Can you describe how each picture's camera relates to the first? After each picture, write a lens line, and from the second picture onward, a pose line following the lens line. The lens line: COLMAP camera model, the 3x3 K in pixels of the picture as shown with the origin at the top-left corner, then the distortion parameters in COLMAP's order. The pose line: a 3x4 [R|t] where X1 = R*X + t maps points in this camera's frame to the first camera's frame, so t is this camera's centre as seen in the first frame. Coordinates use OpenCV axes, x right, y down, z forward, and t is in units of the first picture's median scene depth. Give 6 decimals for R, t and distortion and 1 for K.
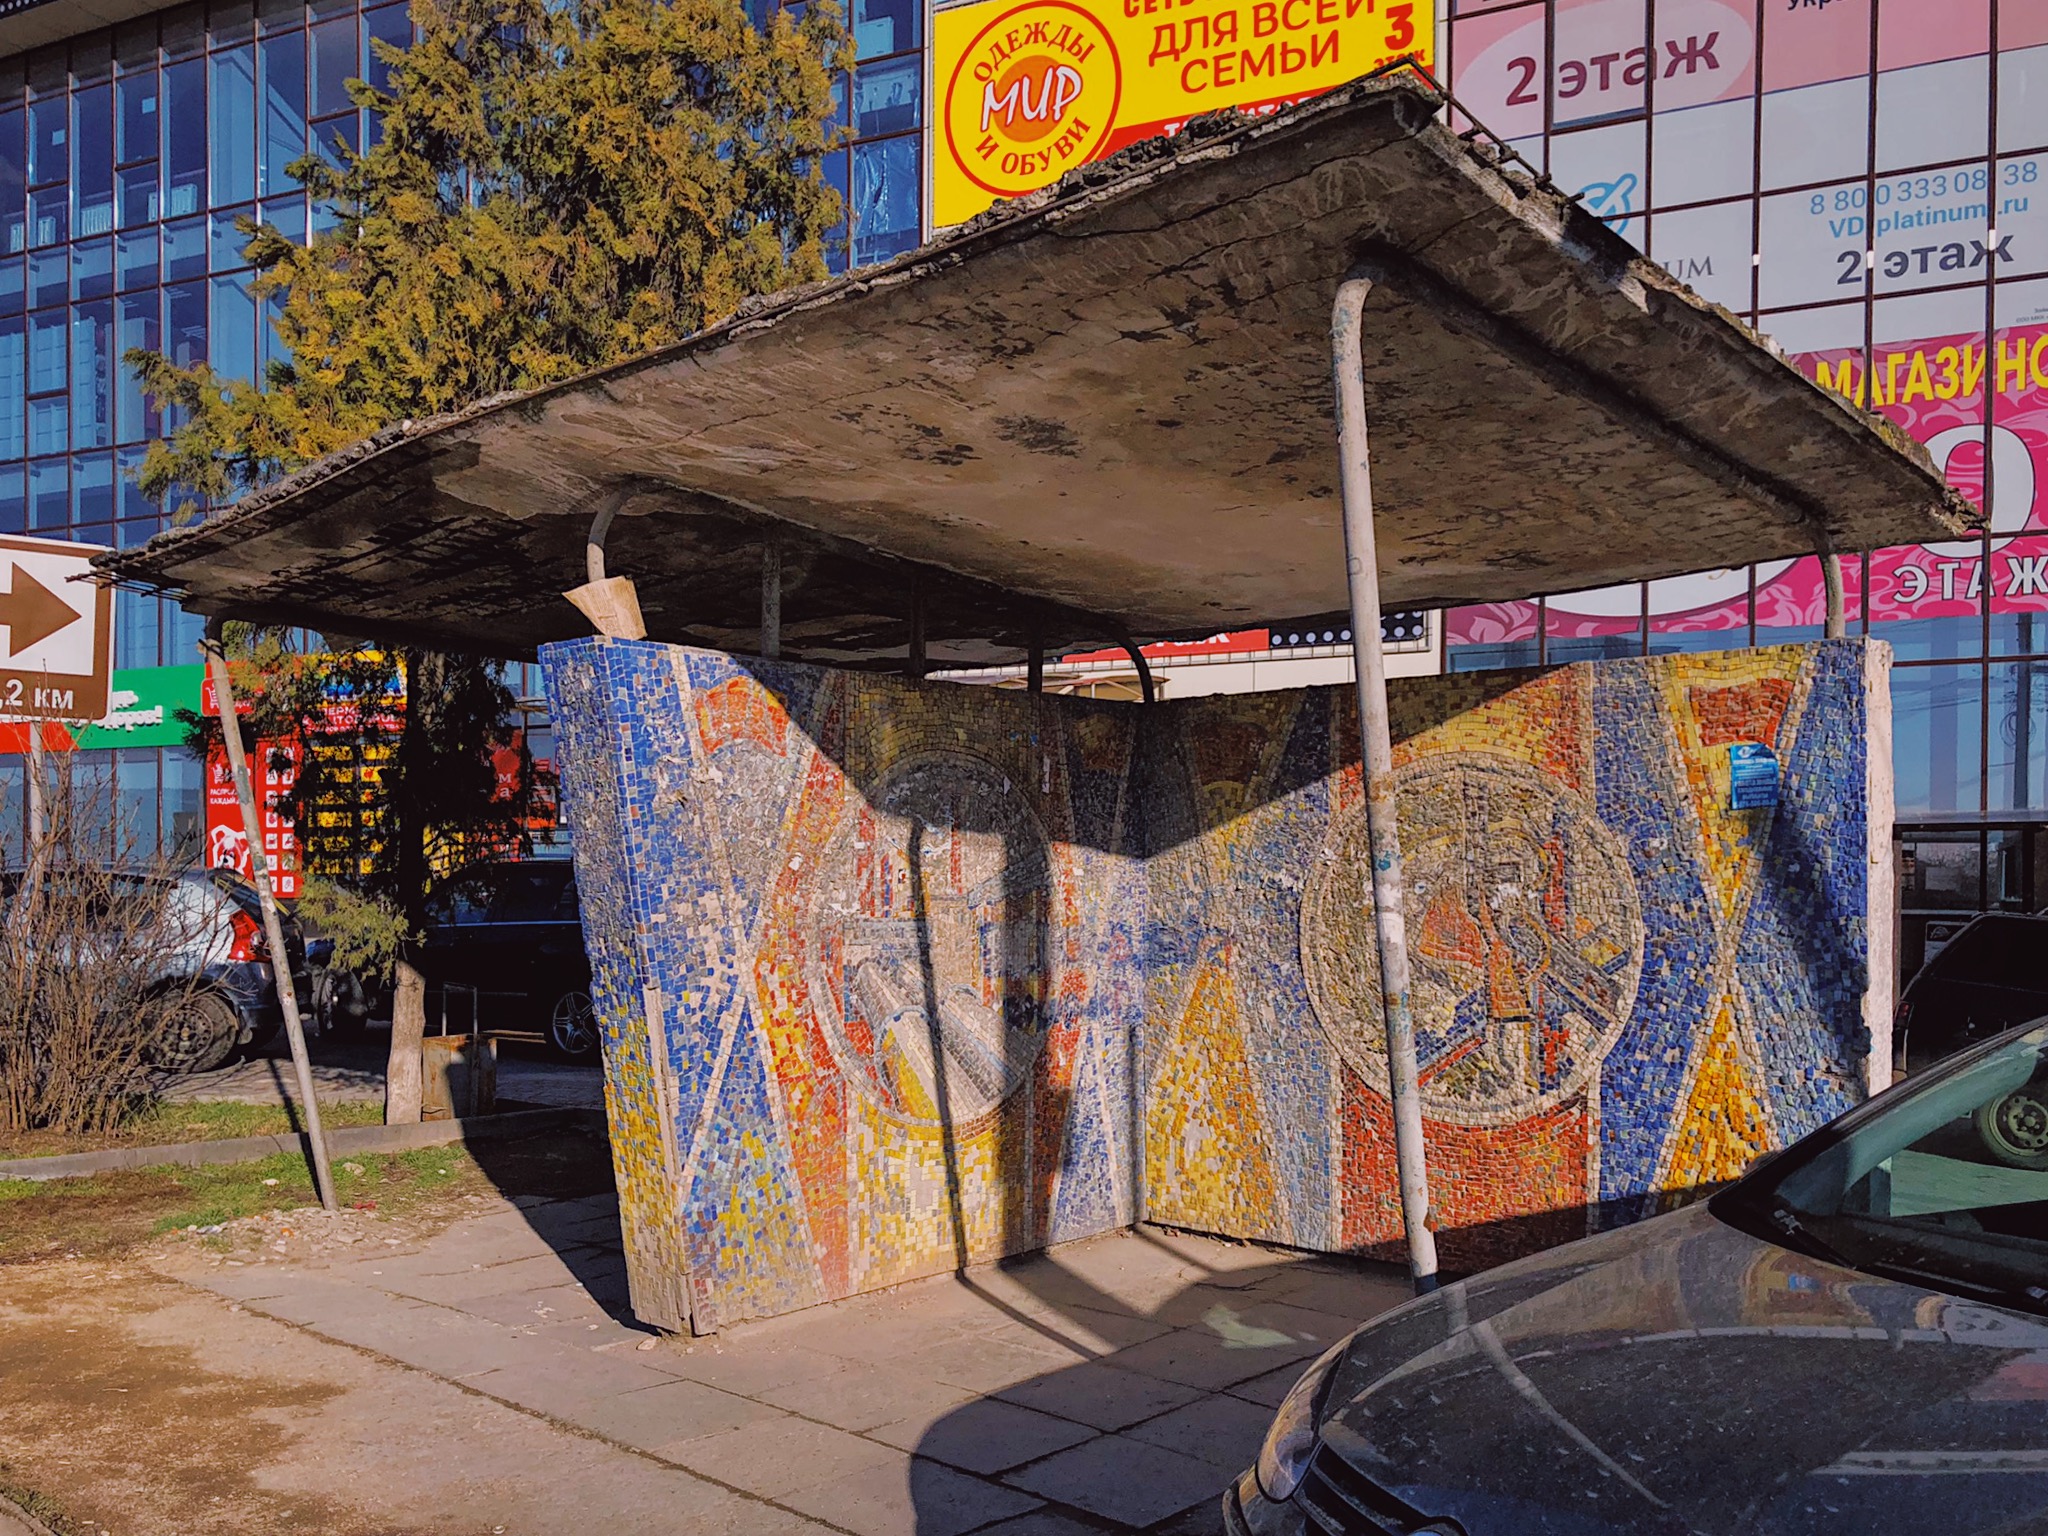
lens RADIAL K [[1719.3, 0, 1020.7], [0, 1719.3, 916.2], [0, 0, 1]] dist [0.054521, -0.065795]
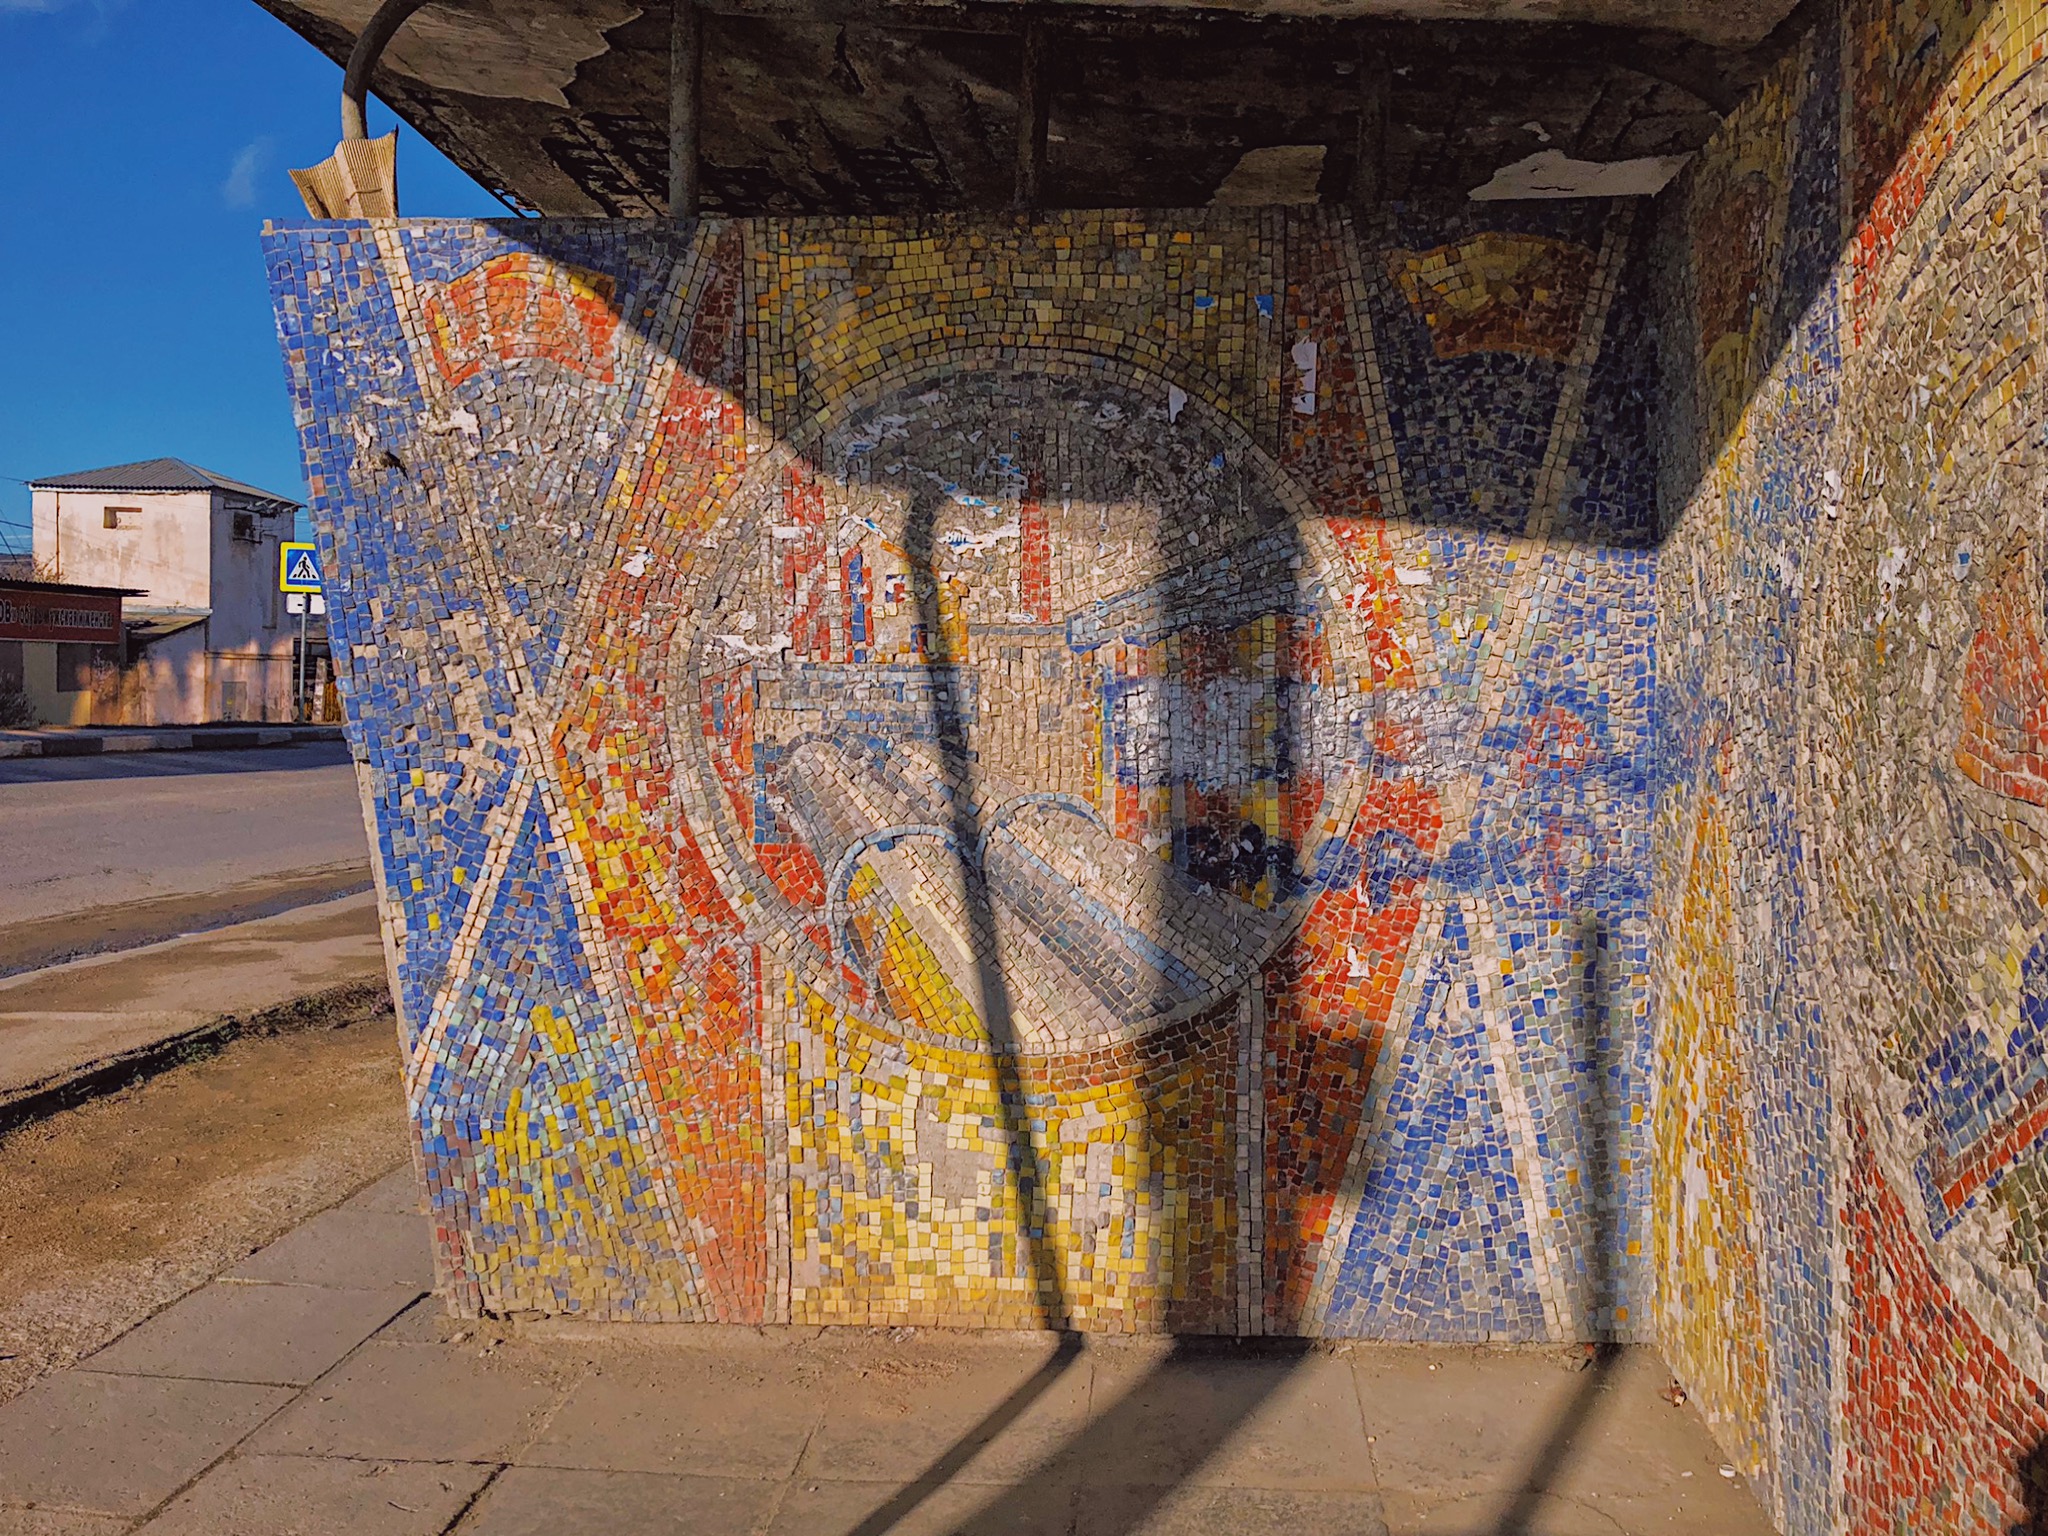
lens RADIAL K [[1719.3, 0, 1023.0], [0, 1719.3, 760.9], [0, 0, 1]] dist [0.054521, -0.065795]
pose [[0.607919, 0.028785, -0.793477, 0.403009], [-0.022372, 0.999567, 0.019121, 0.021142], [0.793684, 0.006128, 0.608300, 0.718931]]
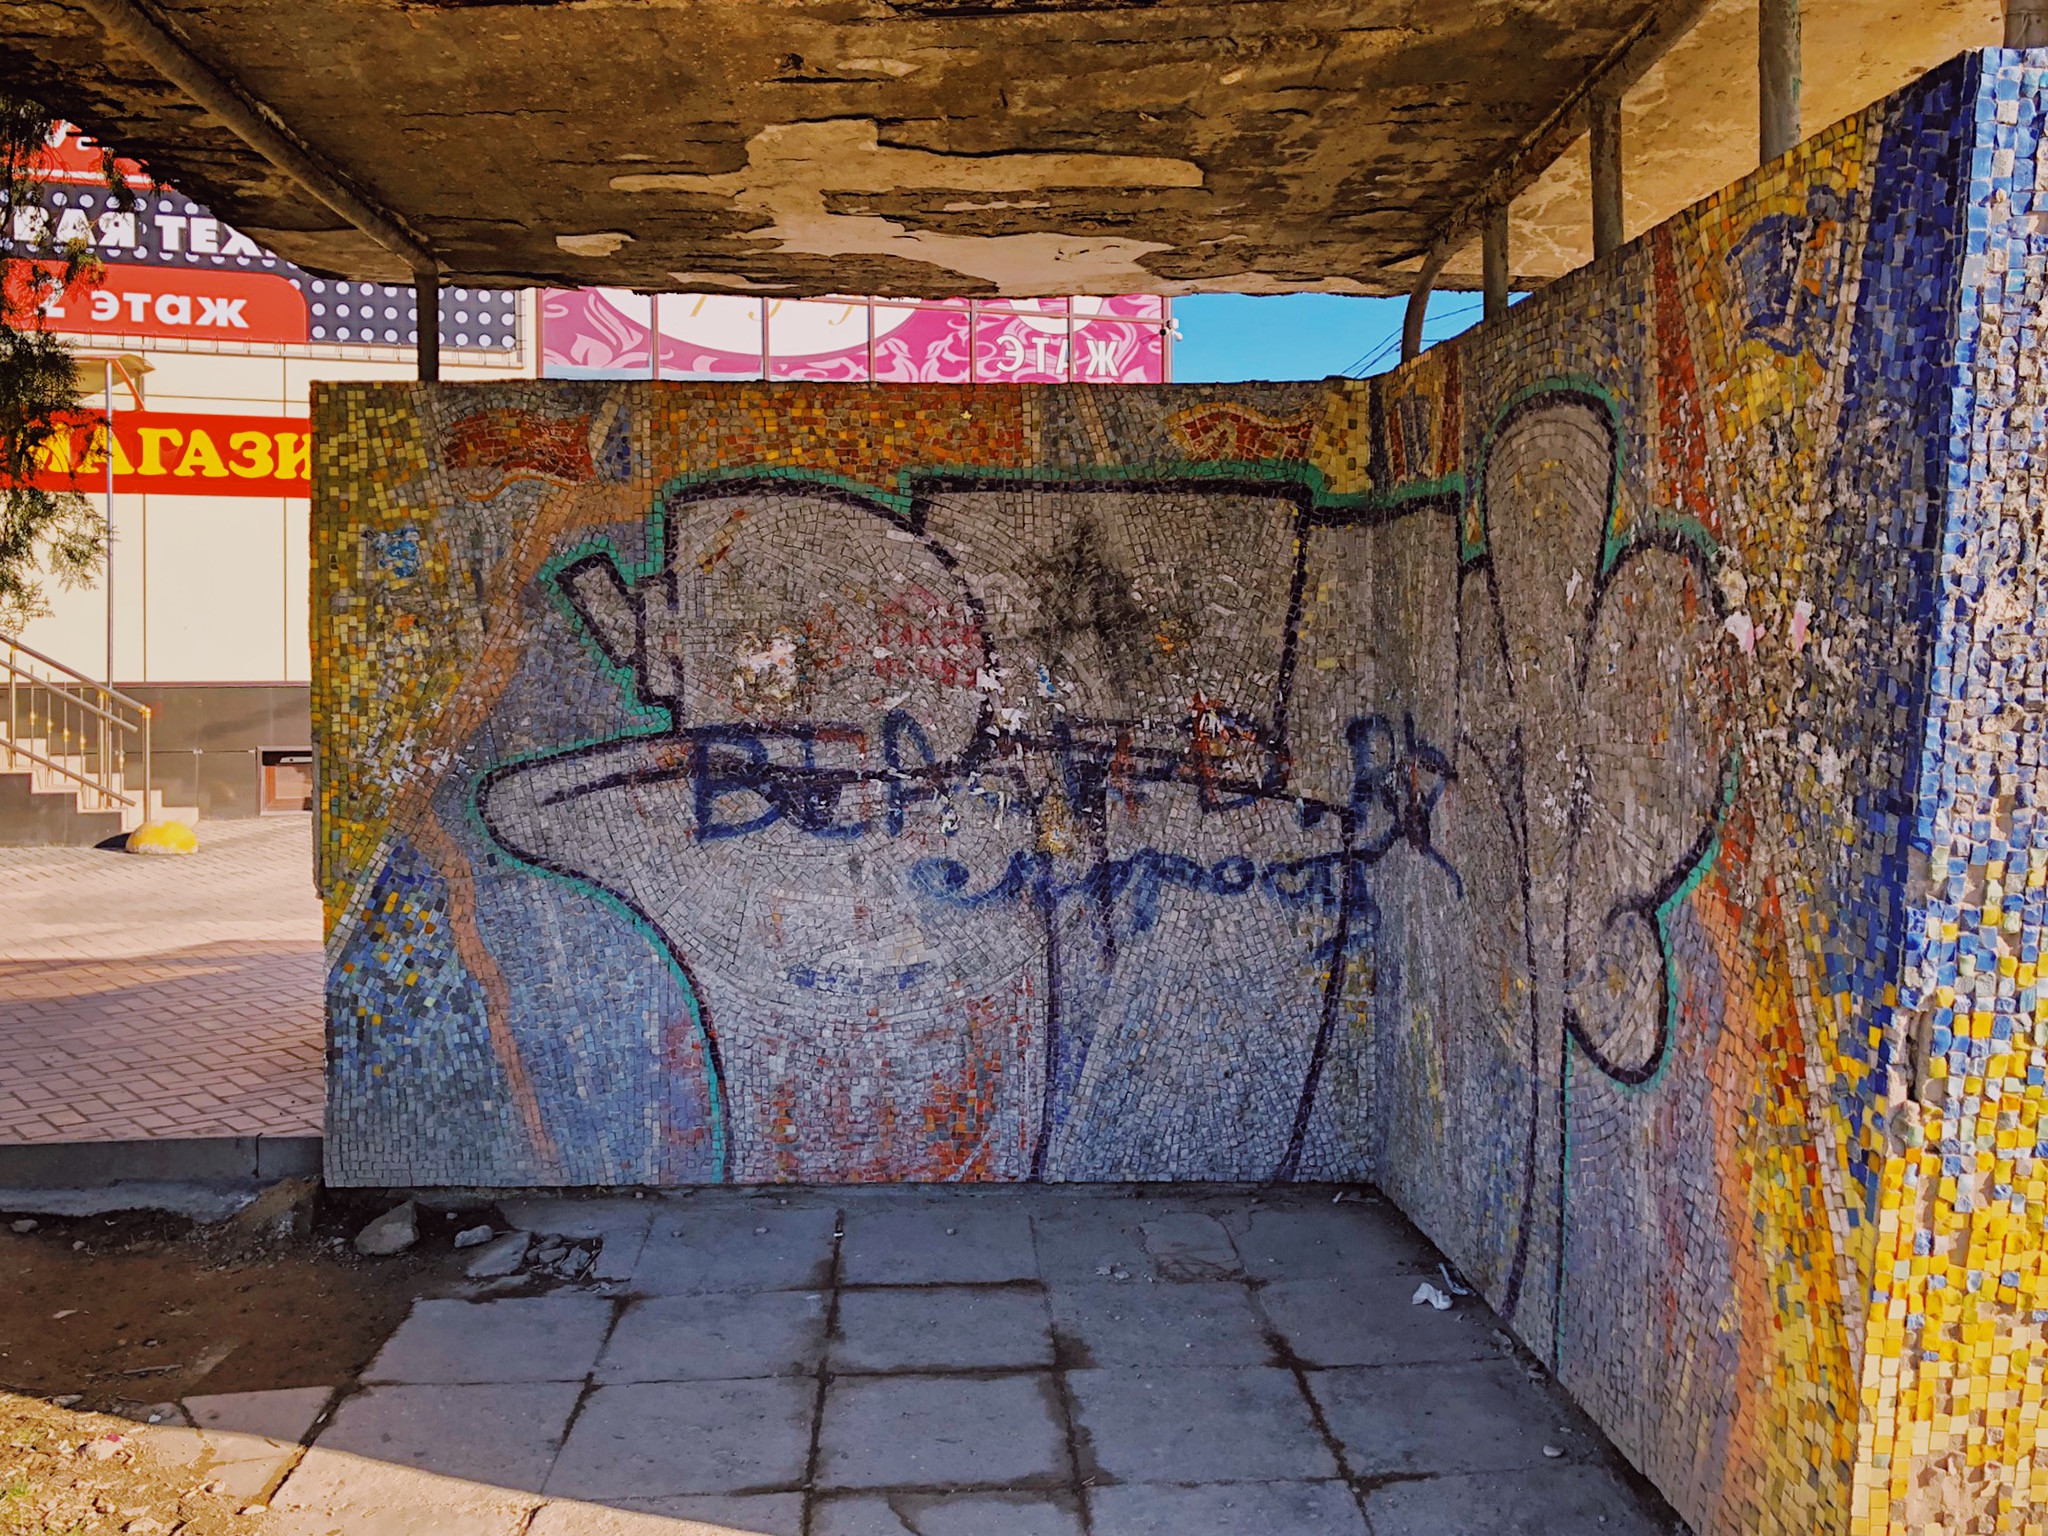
lens RADIAL K [[1777.9, 0, 1004.9], [0, 1777.9, 668.9], [0, 0, 1]] dist [0.056517, -0.045427]
pose [[0.716741, -0.011300, 0.697248, -0.642956], [0.016985, 0.999855, -0.001256, -0.019808], [-0.697133, 0.012743, 0.716829, 0.779533]]
